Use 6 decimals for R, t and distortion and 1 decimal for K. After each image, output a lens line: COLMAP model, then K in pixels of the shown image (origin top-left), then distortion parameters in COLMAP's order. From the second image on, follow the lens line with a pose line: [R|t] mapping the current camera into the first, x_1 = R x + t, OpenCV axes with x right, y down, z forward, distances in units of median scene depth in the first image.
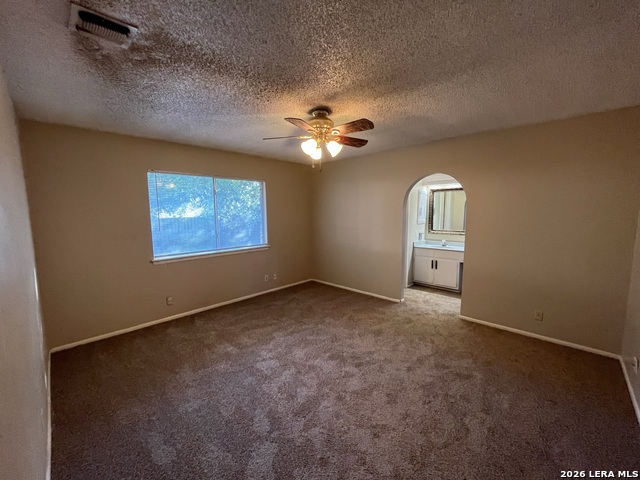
lens RADIAL K [[259.8, 0, 314.2], [0, 259.8, 240.2], [0, 0, 1]] dist [-0.000872, -0.000727]
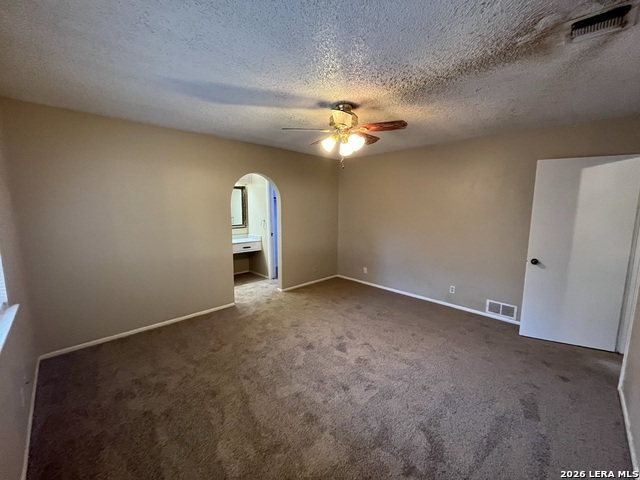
lens RADIAL K [[259.8, 0, 322.0], [0, 259.8, 238.3], [0, 0, 1]] dist [-0.000872, -0.000727]
pose [[0.011424, -0.117737, 0.992979, -0.799915], [0.109898, 0.987176, 0.115785, -0.102113], [-0.993877, 0.107804, 0.024217, 0.886646]]
